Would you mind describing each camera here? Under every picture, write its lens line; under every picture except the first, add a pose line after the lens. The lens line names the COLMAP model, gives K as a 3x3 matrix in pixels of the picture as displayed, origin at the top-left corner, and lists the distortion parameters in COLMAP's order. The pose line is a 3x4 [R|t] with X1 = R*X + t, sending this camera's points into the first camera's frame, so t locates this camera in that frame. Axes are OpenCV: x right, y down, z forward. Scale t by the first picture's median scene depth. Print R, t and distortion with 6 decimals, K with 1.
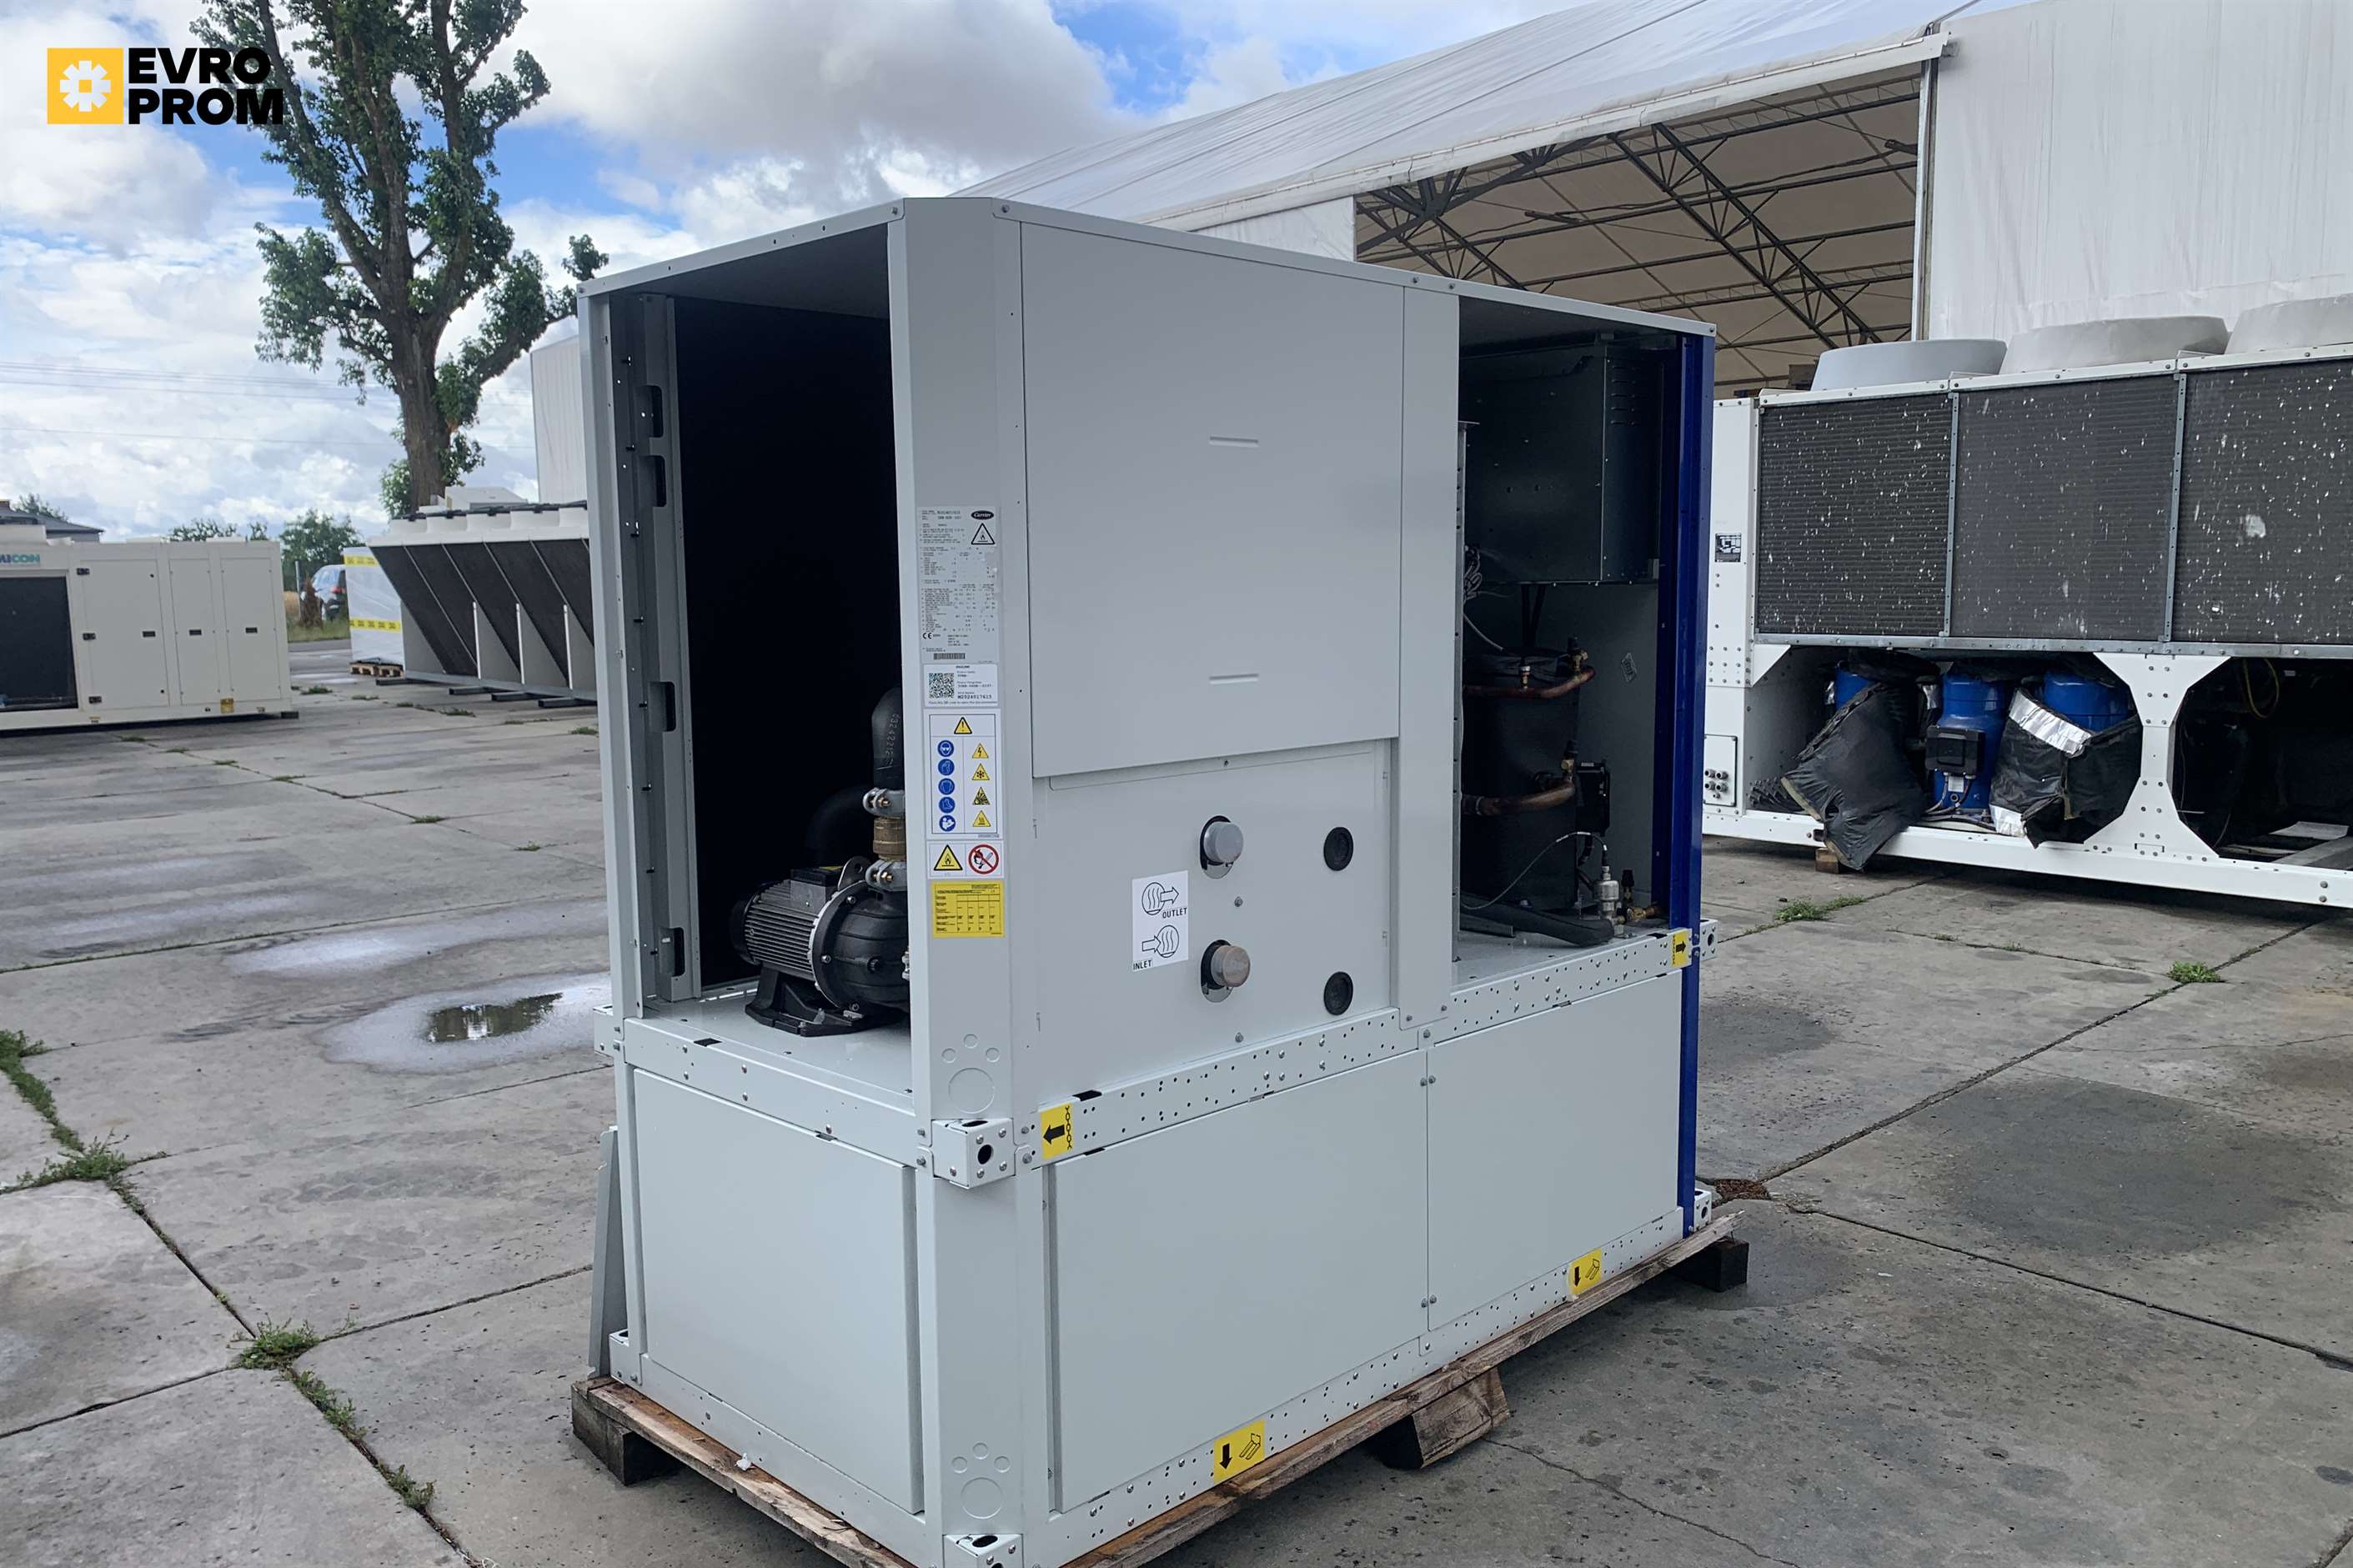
lens RADIAL K [[1810.3, 0, 1174.1], [0, 1810.3, 774.6], [0, 0, 1]] dist [0.020098, -0.015458]
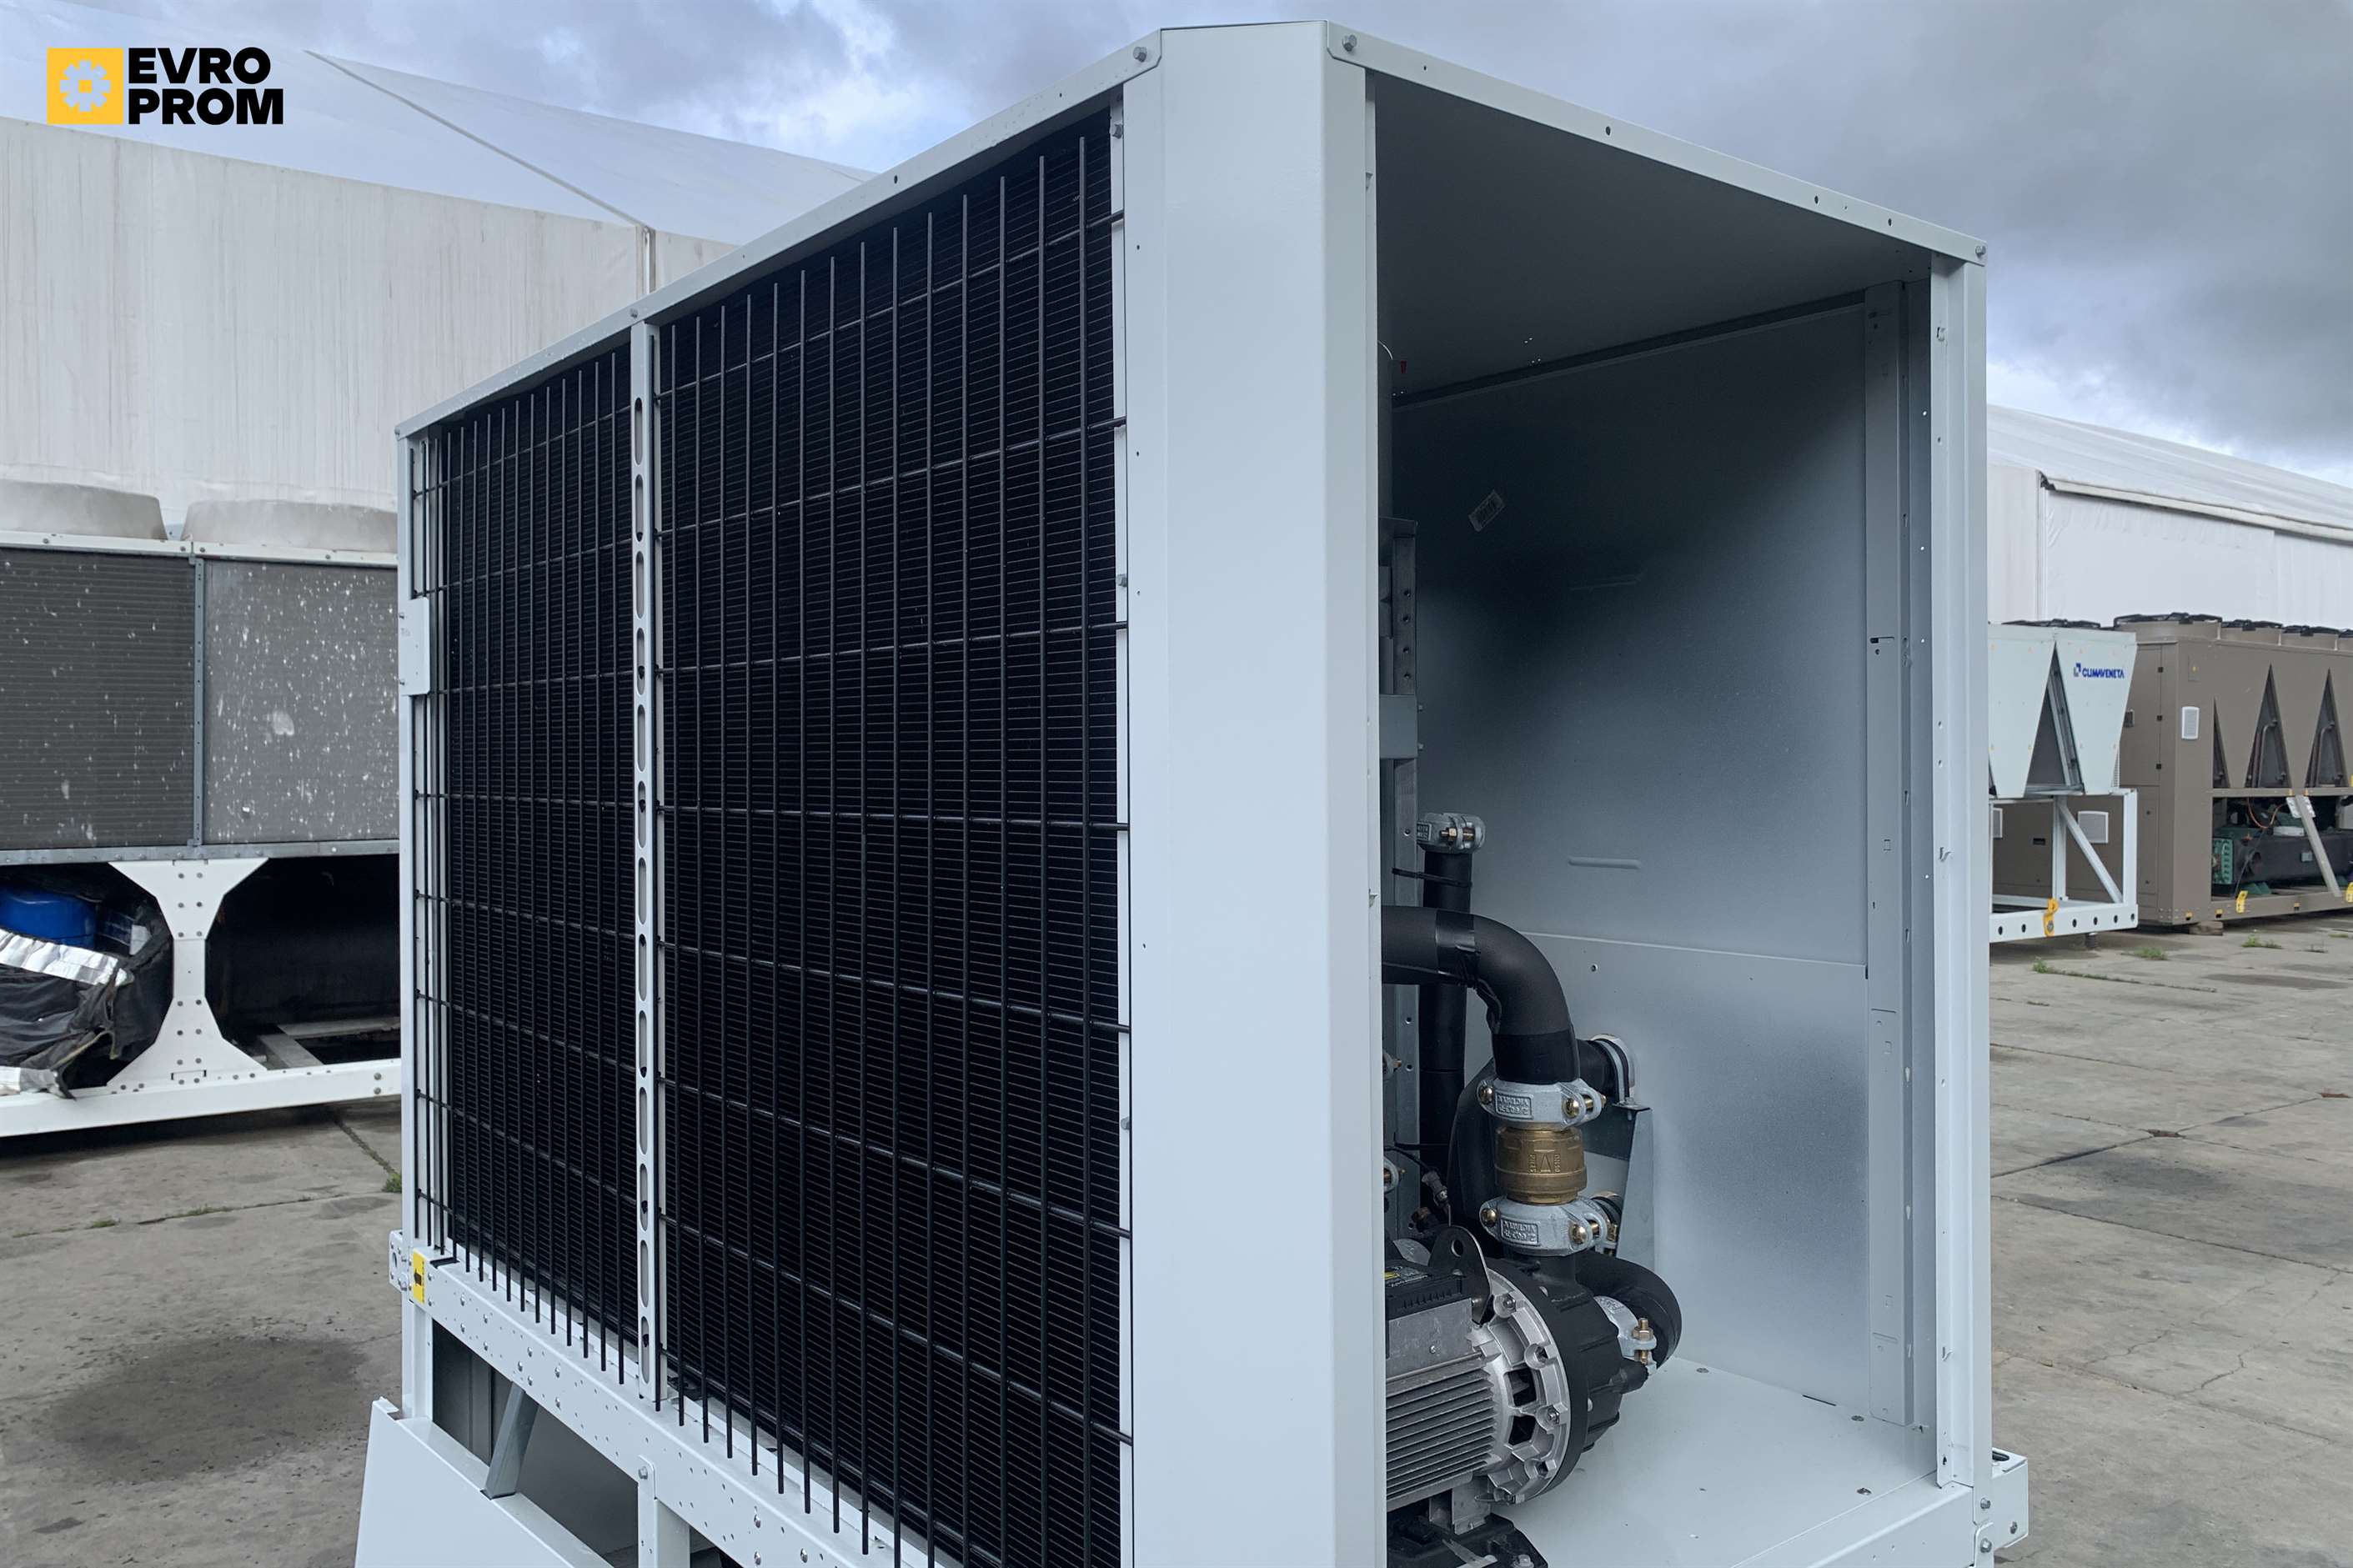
lens RADIAL K [[1810.3, 0, 1185.9], [0, 1810.3, 775.8], [0, 0, 1]] dist [0.020098, -0.015458]
pose [[0.093543, -0.000533, 0.995615, -0.321636], [0.109450, 0.993944, -0.009751, -0.045262], [-0.989581, 0.109882, 0.093035, 0.423705]]
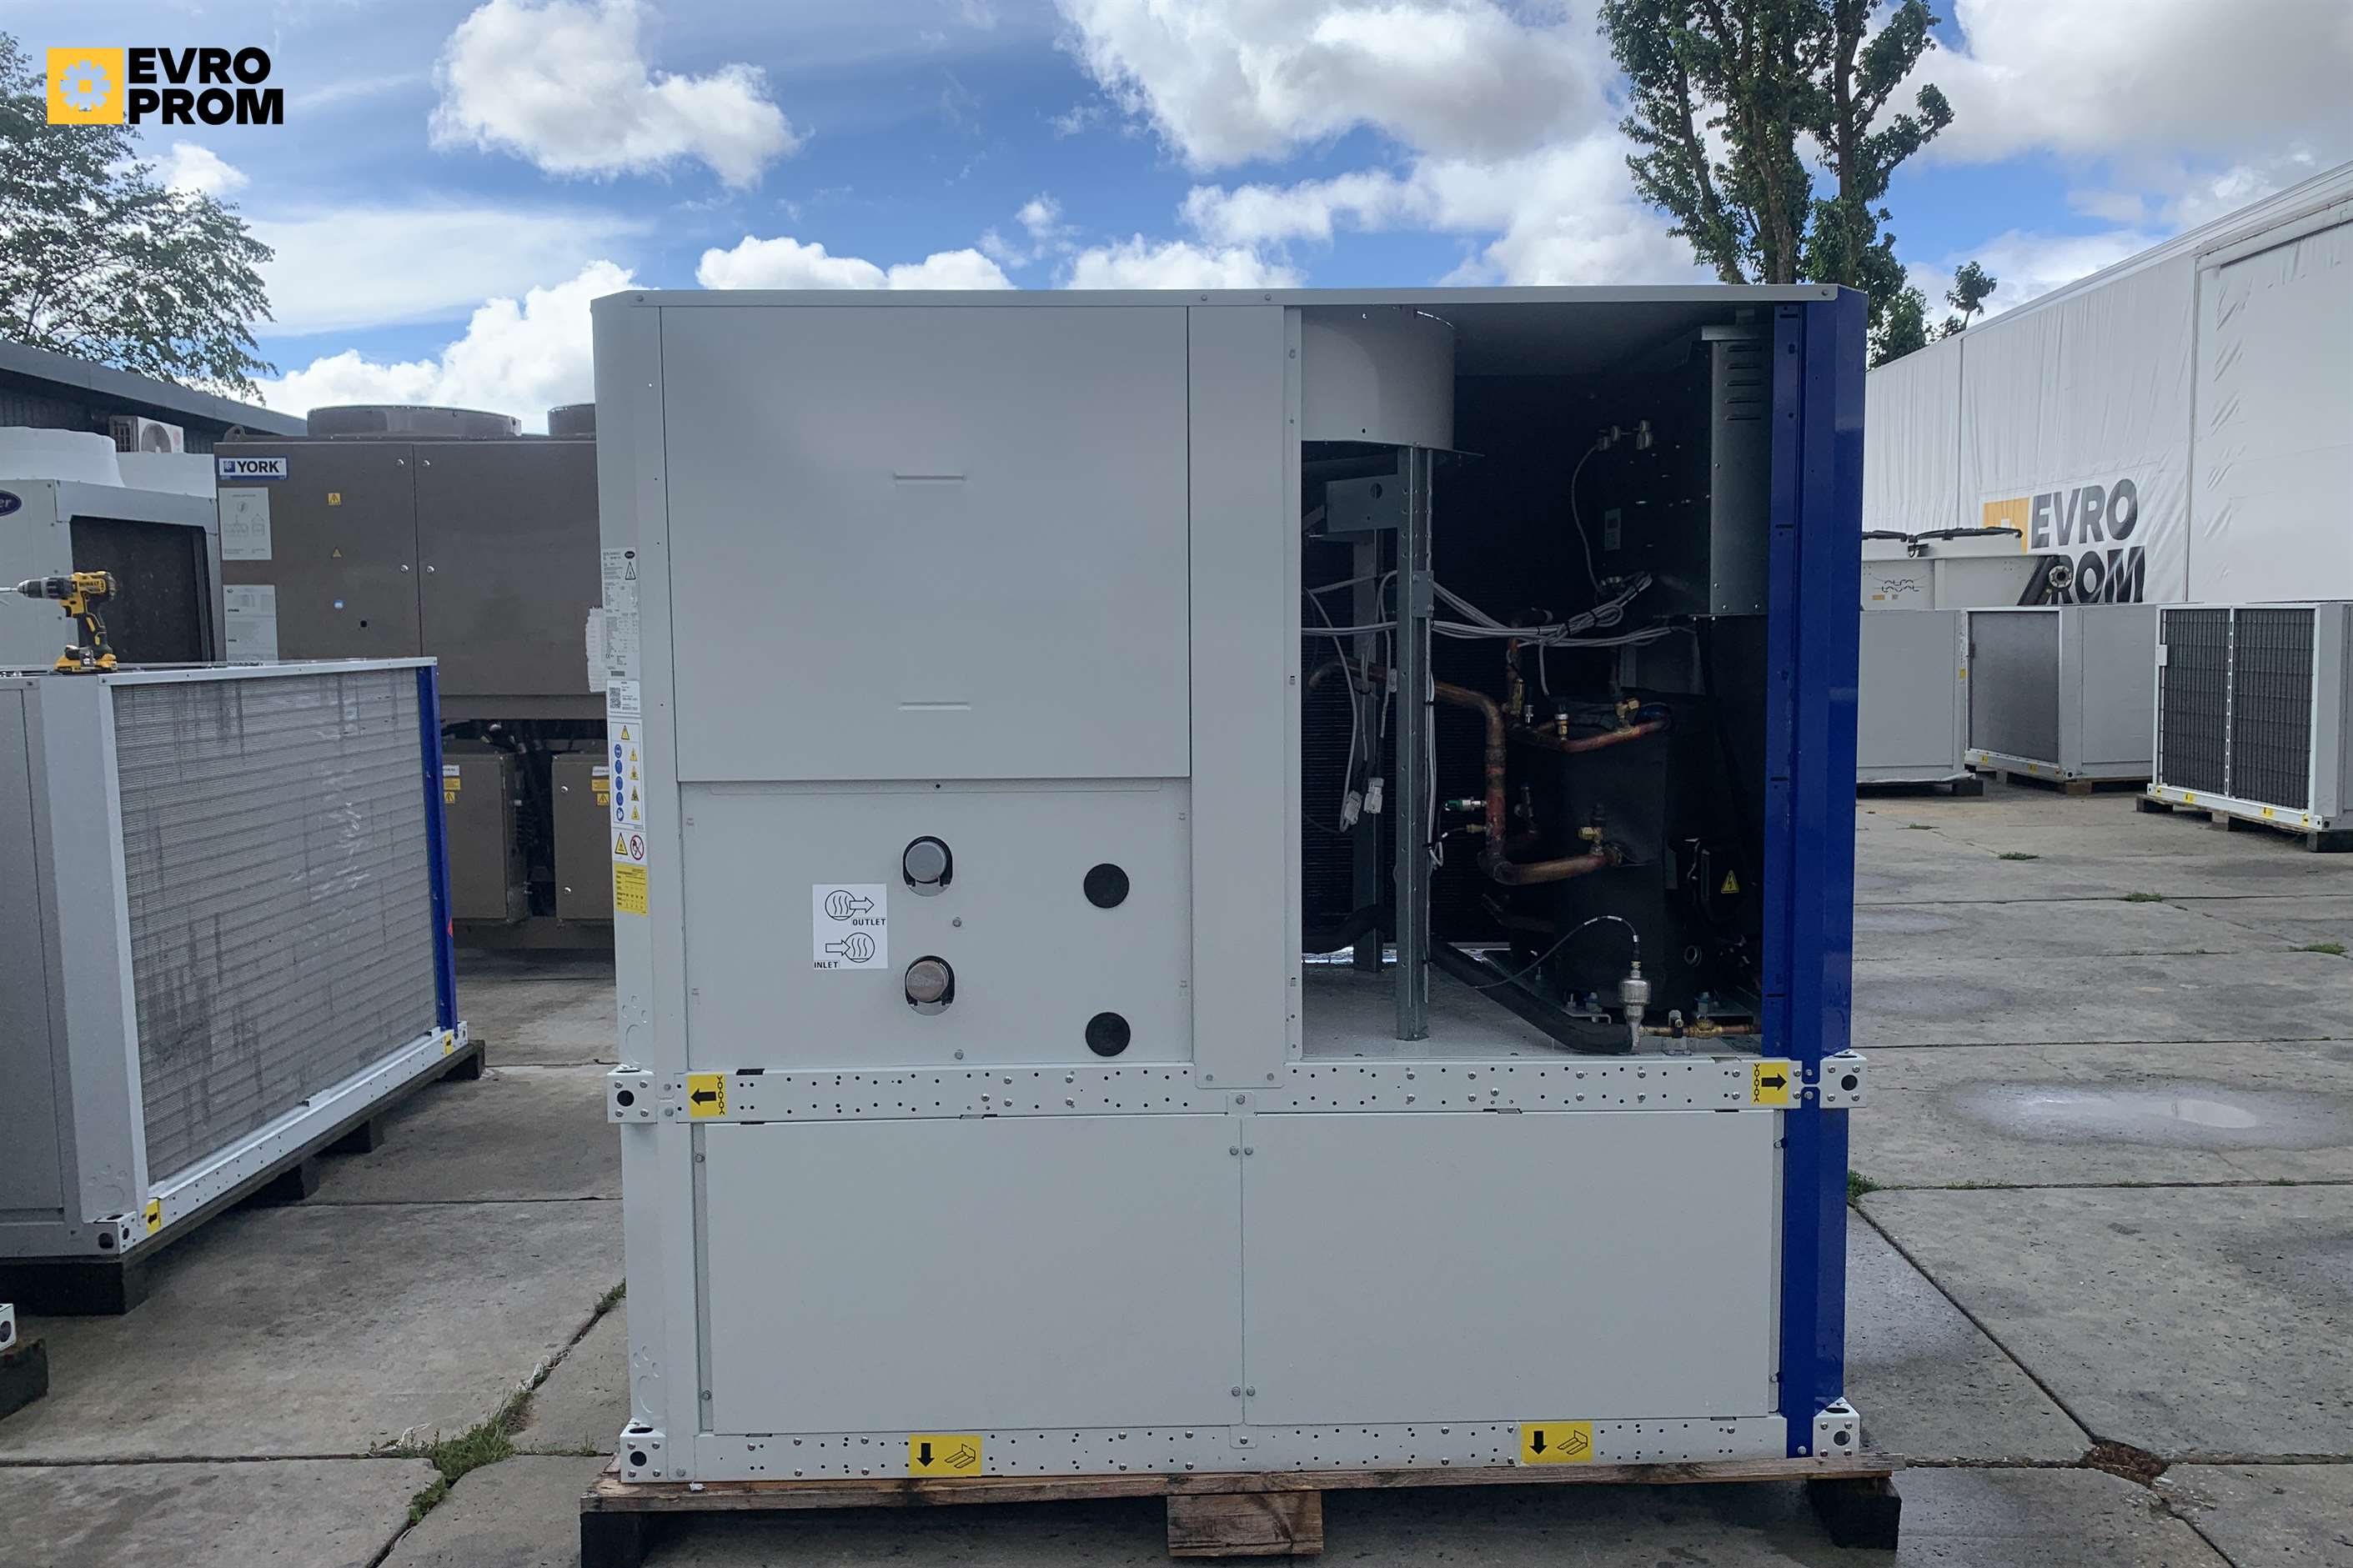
lens RADIAL K [[1810.3, 0, 1173.4], [0, 1810.3, 789.1], [0, 0, 1]] dist [0.020098, -0.015458]
pose [[0.724856, 0.065523, -0.685777, 0.324979], [-0.075619, 0.997019, 0.015332, -0.012062], [0.684738, 0.040745, 0.727650, 0.129812]]
